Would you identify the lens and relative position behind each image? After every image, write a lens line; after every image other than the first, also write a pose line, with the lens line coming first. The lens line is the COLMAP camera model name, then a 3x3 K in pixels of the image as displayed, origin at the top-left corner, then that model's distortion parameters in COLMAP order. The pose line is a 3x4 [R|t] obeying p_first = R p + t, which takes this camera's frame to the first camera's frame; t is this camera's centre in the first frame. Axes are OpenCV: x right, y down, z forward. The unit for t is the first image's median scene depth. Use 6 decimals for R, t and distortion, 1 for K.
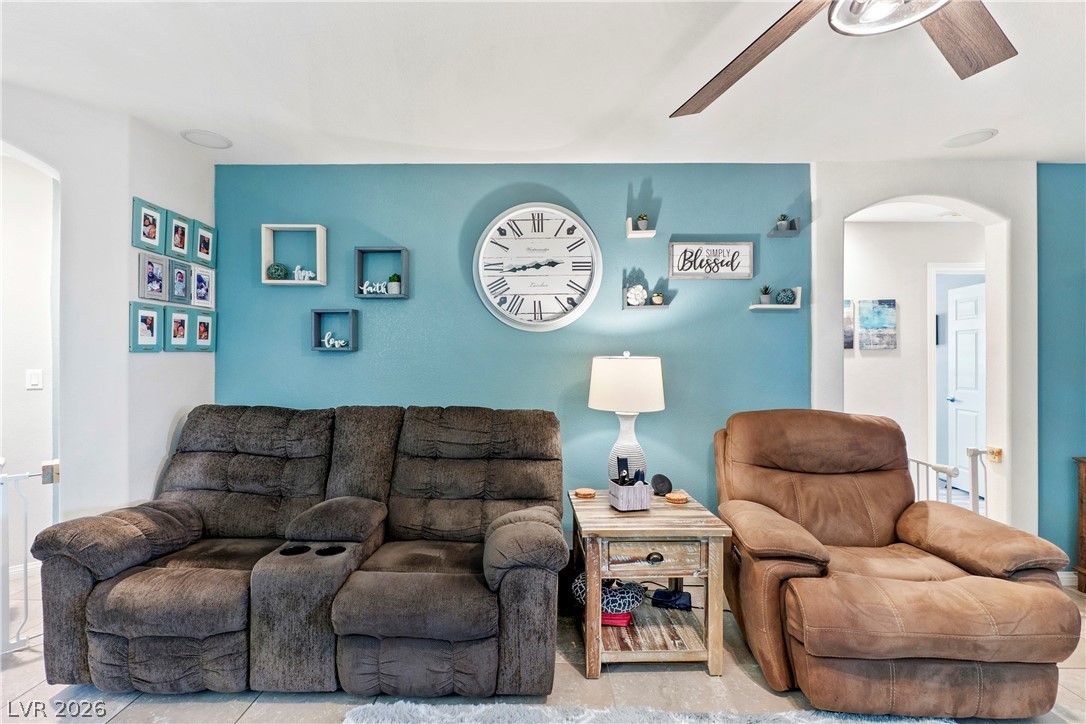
lens RADIAL K [[503.4, 0, 540.2], [0, 503.4, 355.3], [0, 0, 1]] dist [-0.010210, 0.000854]
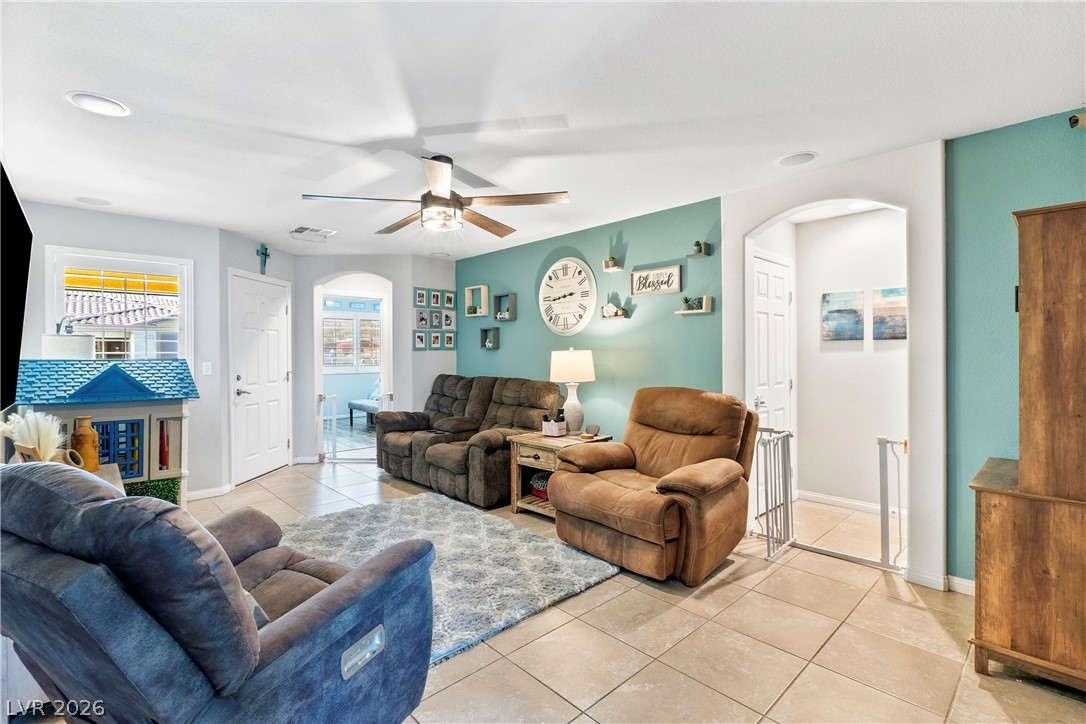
lens RADIAL K [[503.4, 0, 541.5], [0, 503.4, 352.3], [0, 0, 1]] dist [-0.010210, 0.000854]
pose [[0.694894, -0.007086, -0.719077, 1.165828], [0.009440, 0.999955, -0.000731, 0.007958], [0.719050, -0.006280, 0.694930, -0.216670]]
